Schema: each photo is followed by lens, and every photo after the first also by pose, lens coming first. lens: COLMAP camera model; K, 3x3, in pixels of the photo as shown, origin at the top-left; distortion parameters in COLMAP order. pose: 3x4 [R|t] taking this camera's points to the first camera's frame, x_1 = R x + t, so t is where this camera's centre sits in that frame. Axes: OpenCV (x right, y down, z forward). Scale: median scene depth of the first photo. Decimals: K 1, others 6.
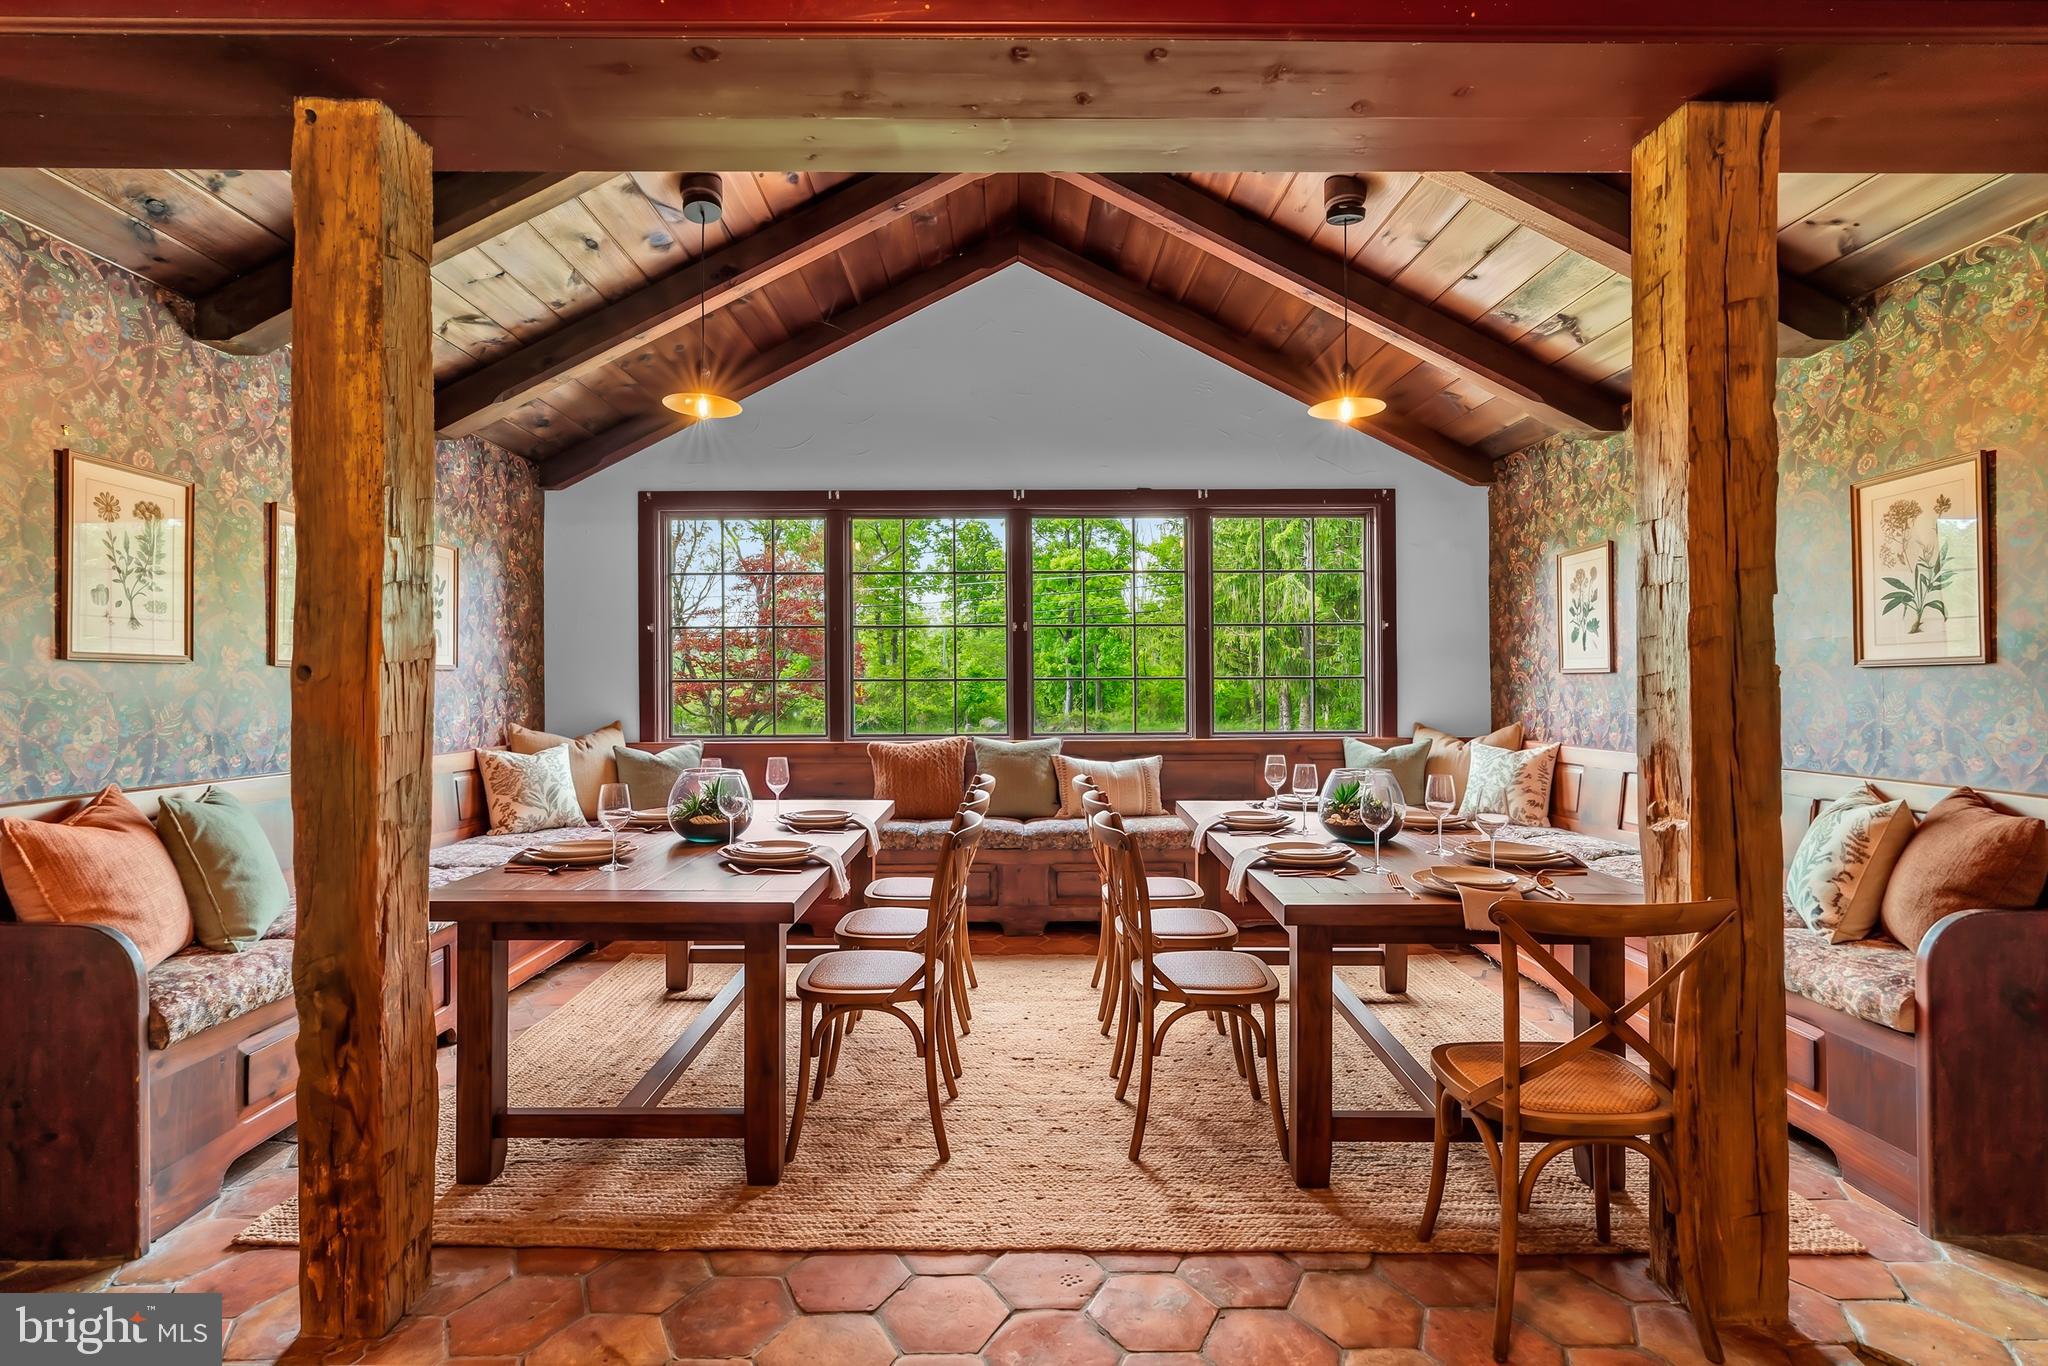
lens RADIAL K [[934.1, 0, 1030.2], [0, 934.1, 679.0], [0, 0, 1]] dist [-0.002098, -0.000109]
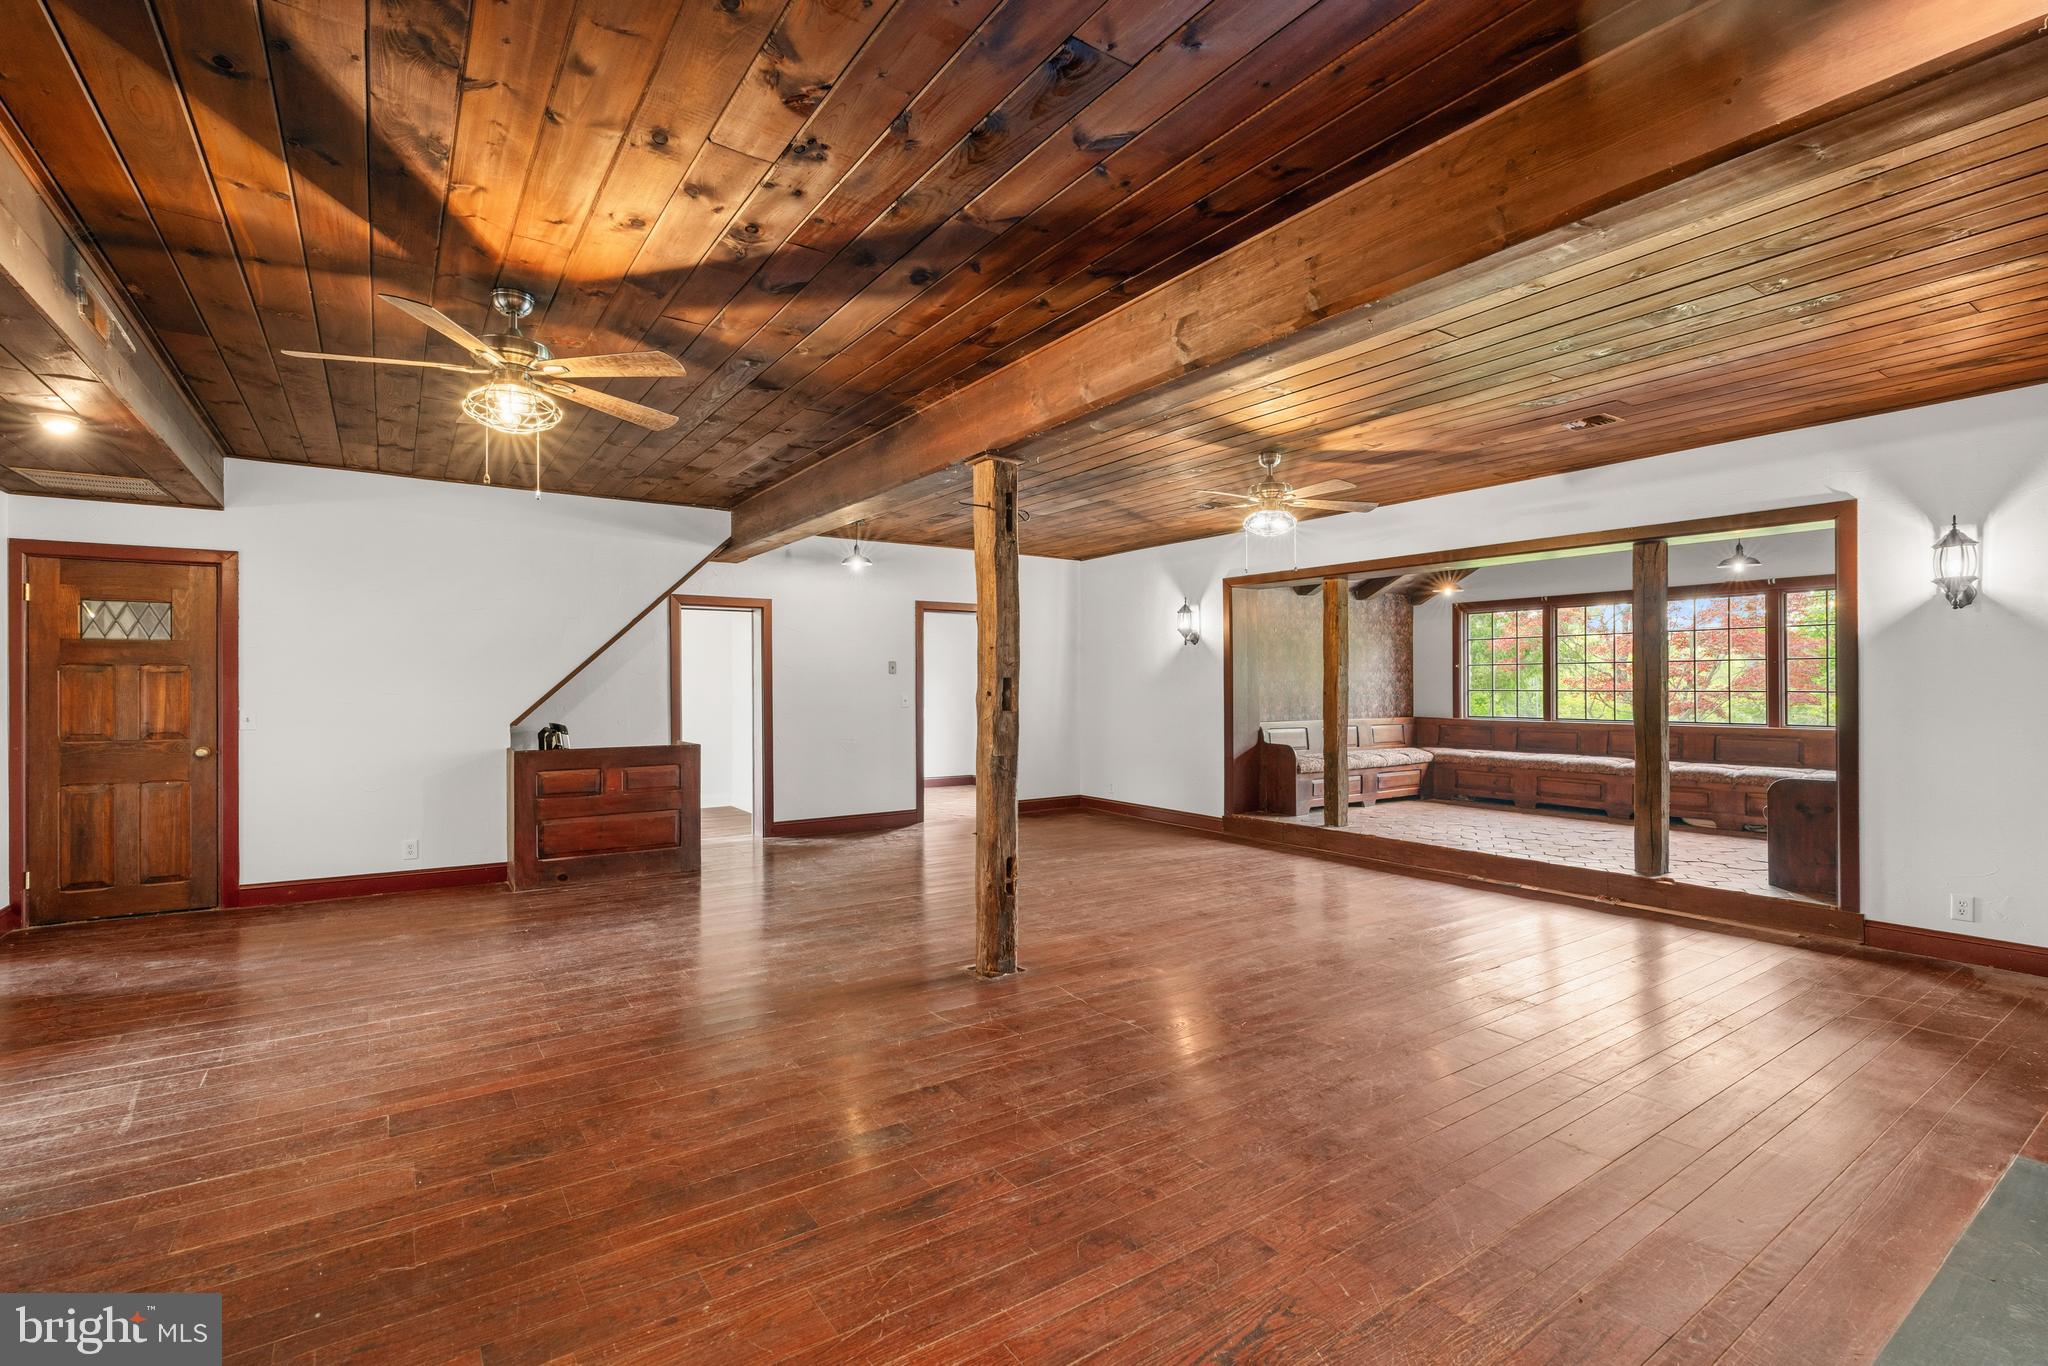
lens RADIAL K [[934.1, 0, 1030.2], [0, 934.1, 679.0], [0, 0, 1]] dist [-0.002098, -0.000109]
pose [[0.566146, 0.001007, -0.824304, 0.945028], [0.002930, 0.999990, 0.003234, -0.039073], [0.824300, -0.004246, 0.566138, -1.209298]]
